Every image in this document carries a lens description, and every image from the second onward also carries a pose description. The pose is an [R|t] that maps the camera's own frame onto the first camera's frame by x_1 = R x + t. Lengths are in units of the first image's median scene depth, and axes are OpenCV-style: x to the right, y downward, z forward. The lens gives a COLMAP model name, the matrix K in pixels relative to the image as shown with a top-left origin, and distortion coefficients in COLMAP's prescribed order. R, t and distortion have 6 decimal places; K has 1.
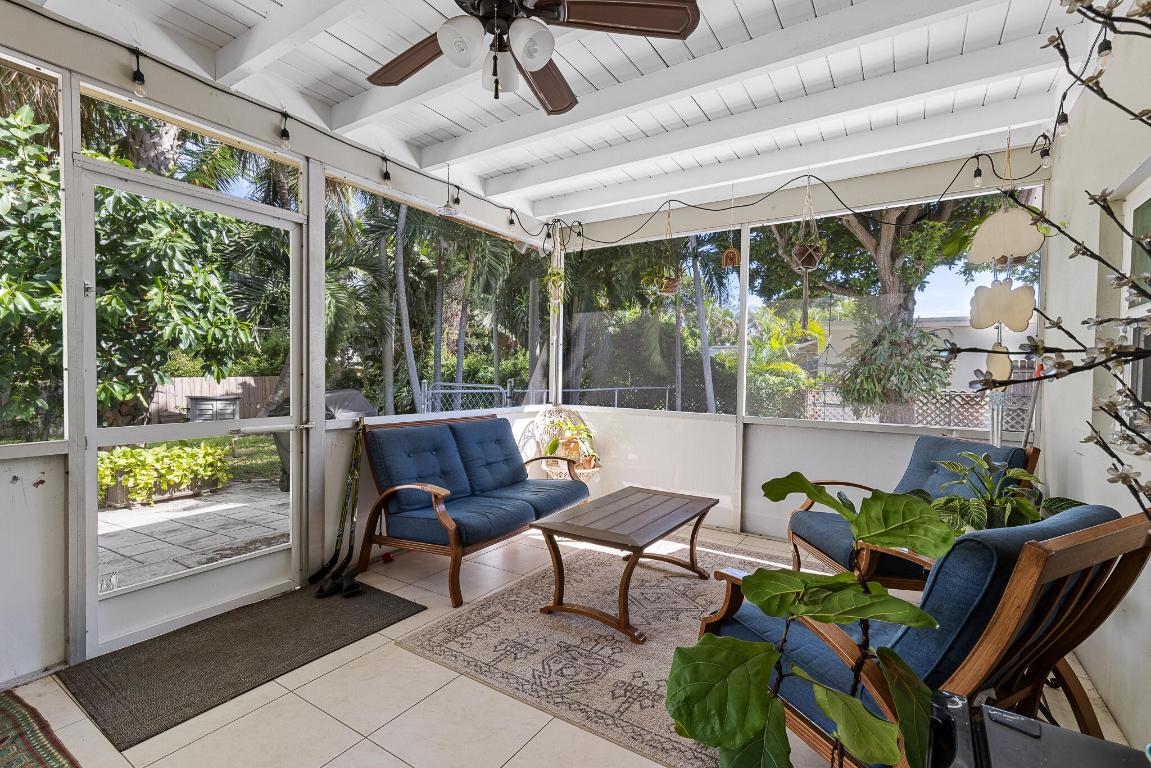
lens RADIAL K [[511.5, 0, 572.1], [0, 511.5, 390.4], [0, 0, 1]] dist [-0.000432, 0.000468]
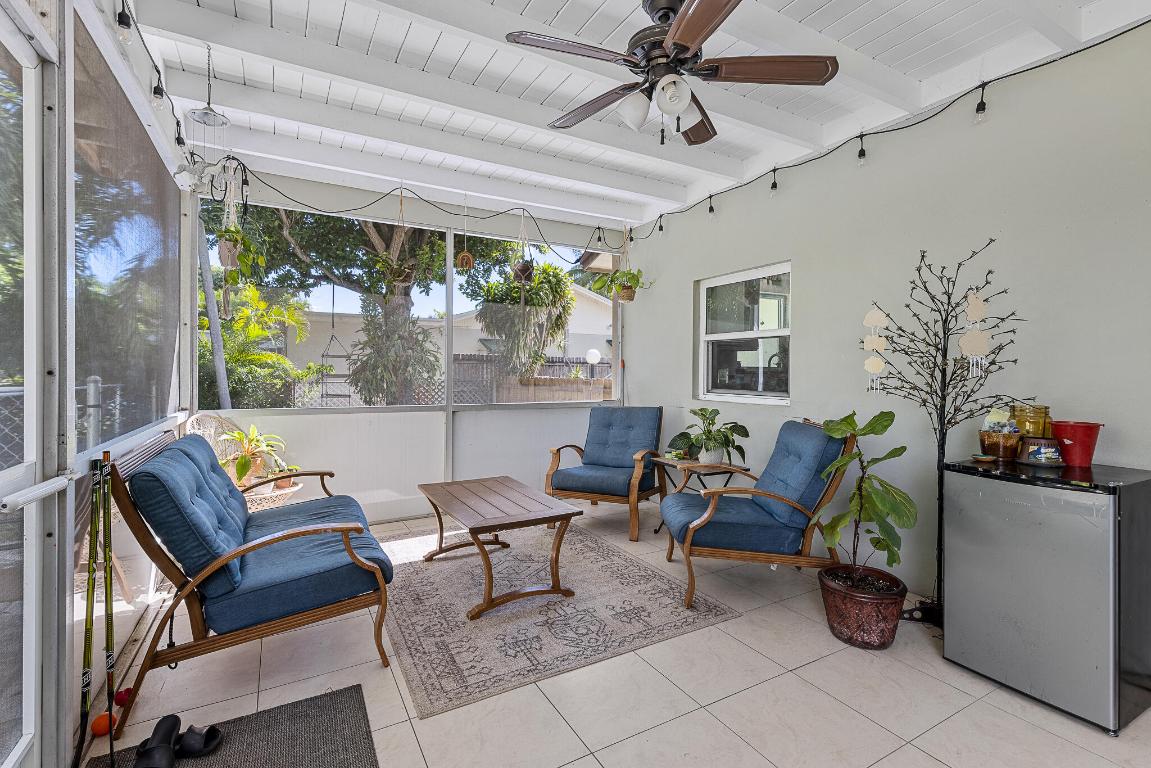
lens RADIAL K [[541.6, 0, 575.1], [0, 541.6, 372.3], [0, 0, 1]] dist [0.004085, 0.000203]
pose [[0.447126, -0.013072, 0.894376, -0.832271], [0.029577, 0.999562, -0.000177, -0.014327], [-0.893982, 0.026532, 0.447317, 0.362043]]
